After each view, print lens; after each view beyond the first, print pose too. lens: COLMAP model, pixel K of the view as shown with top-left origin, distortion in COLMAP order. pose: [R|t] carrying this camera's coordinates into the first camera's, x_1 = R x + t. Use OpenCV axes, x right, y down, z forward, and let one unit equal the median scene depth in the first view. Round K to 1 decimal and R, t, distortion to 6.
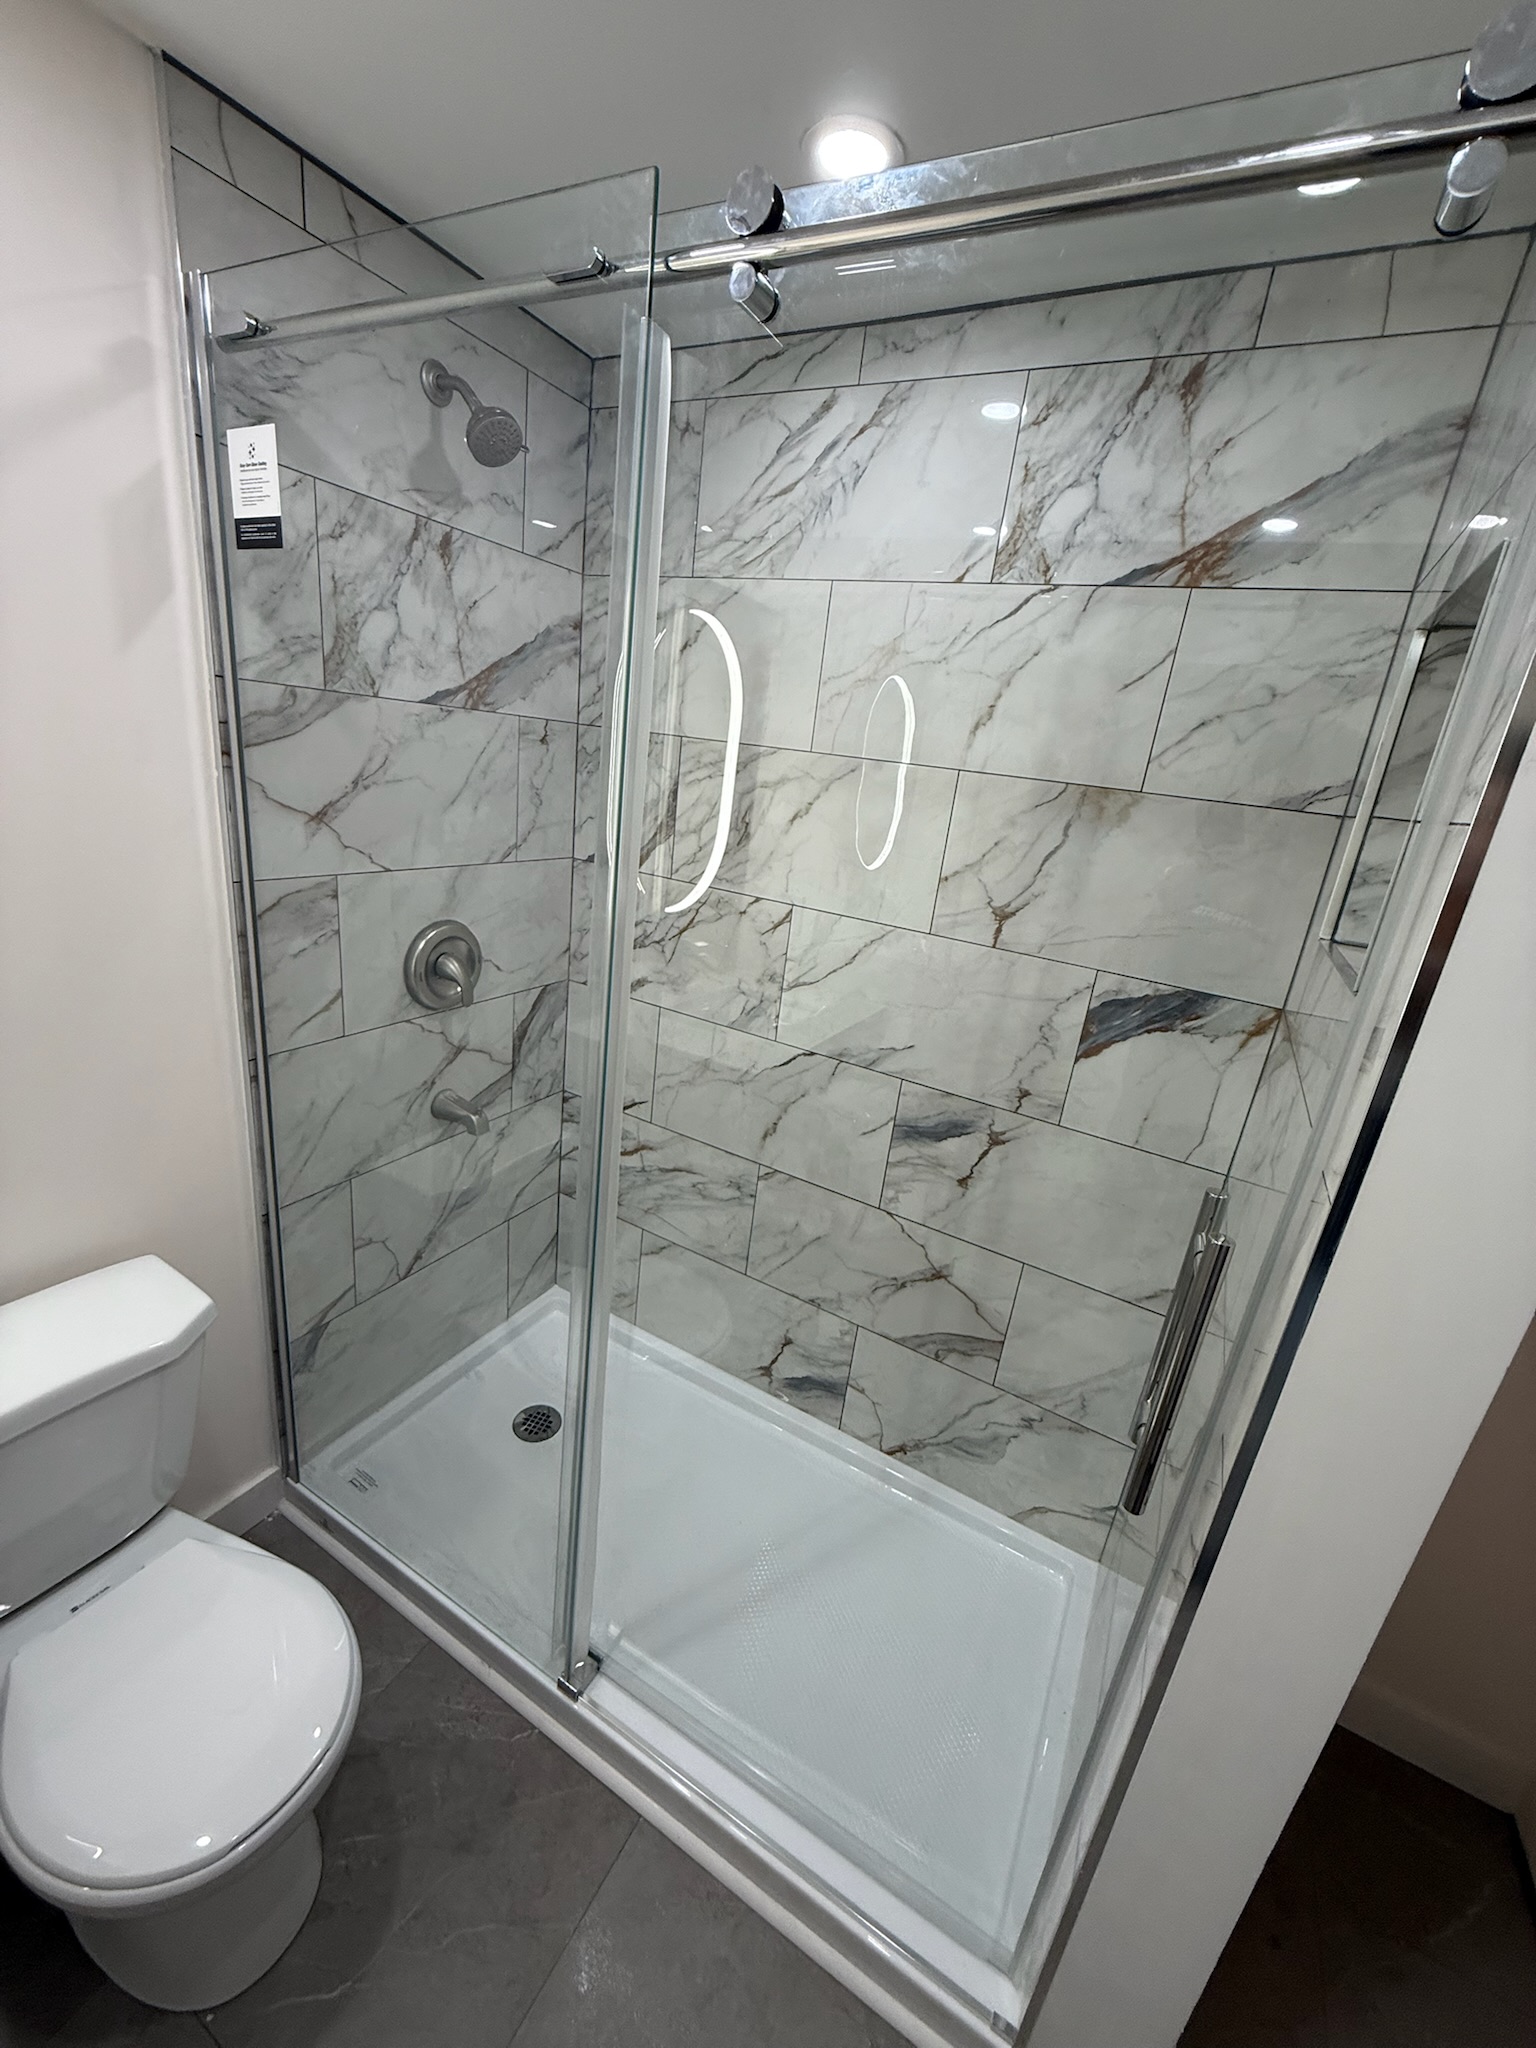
lens RADIAL K [[819.6, 0, 769.7], [0, 819.6, 1023.8], [0, 0, 1]] dist [0.002682, -0.000403]
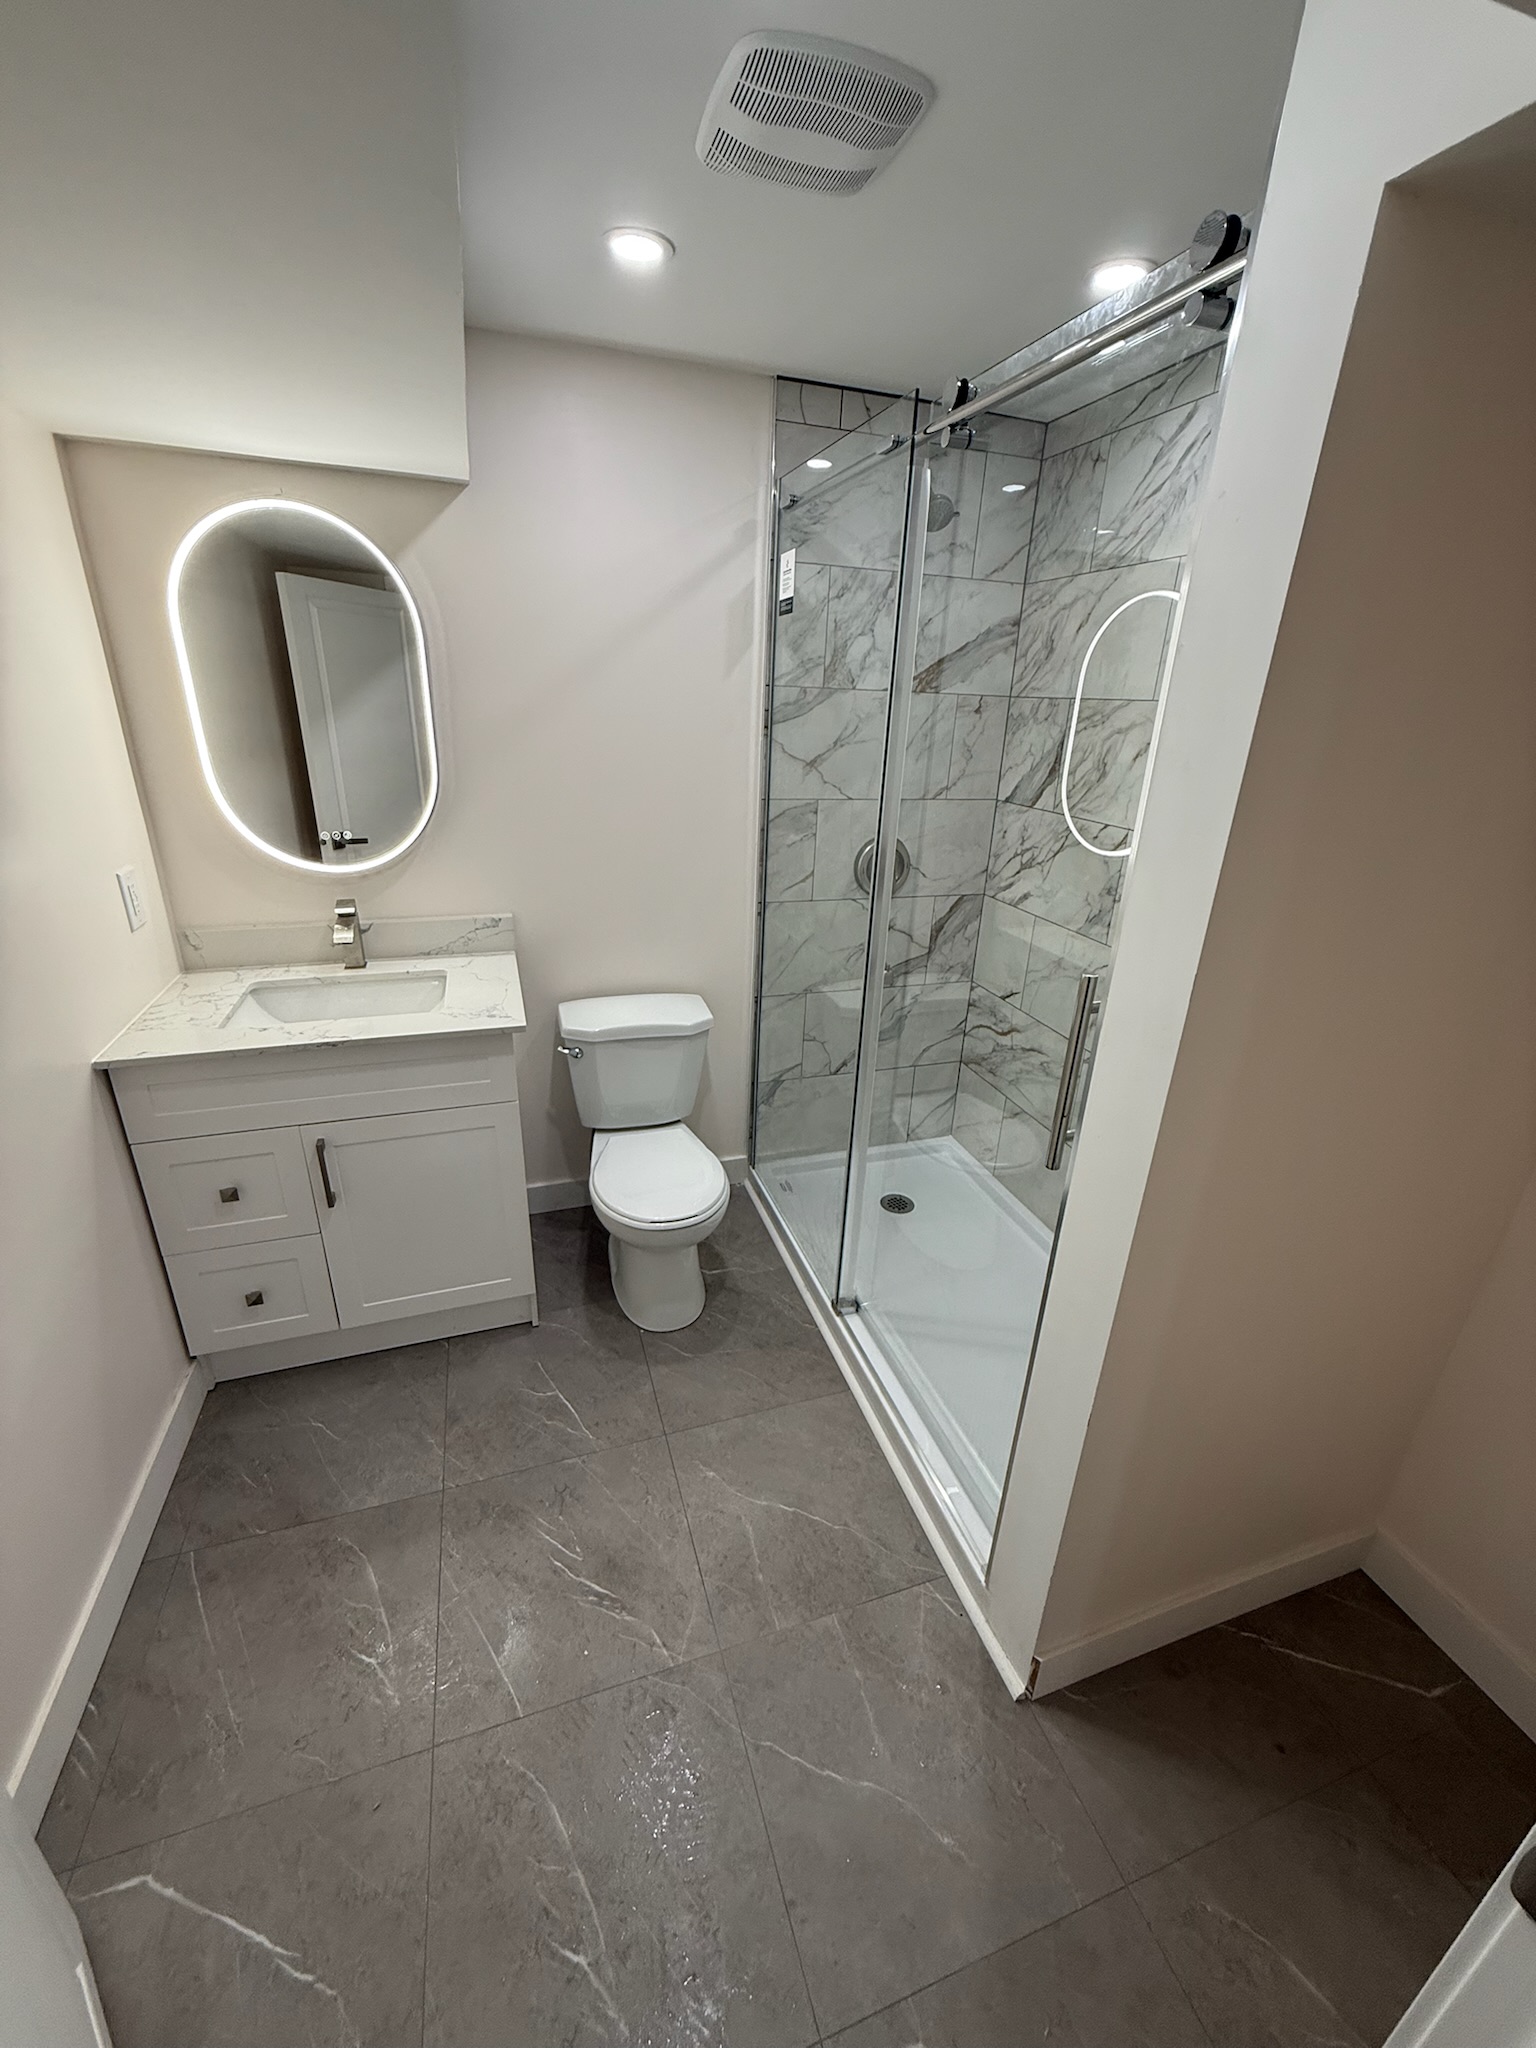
lens RADIAL K [[819.6, 0, 768.7], [0, 819.6, 1023.4], [0, 0, 1]] dist [0.002682, -0.000403]
pose [[0.734141, 0.169433, -0.657517, 0.528439], [-0.168561, 0.983530, 0.065238, 0.161758], [0.657741, 0.062938, 0.750610, -0.268817]]
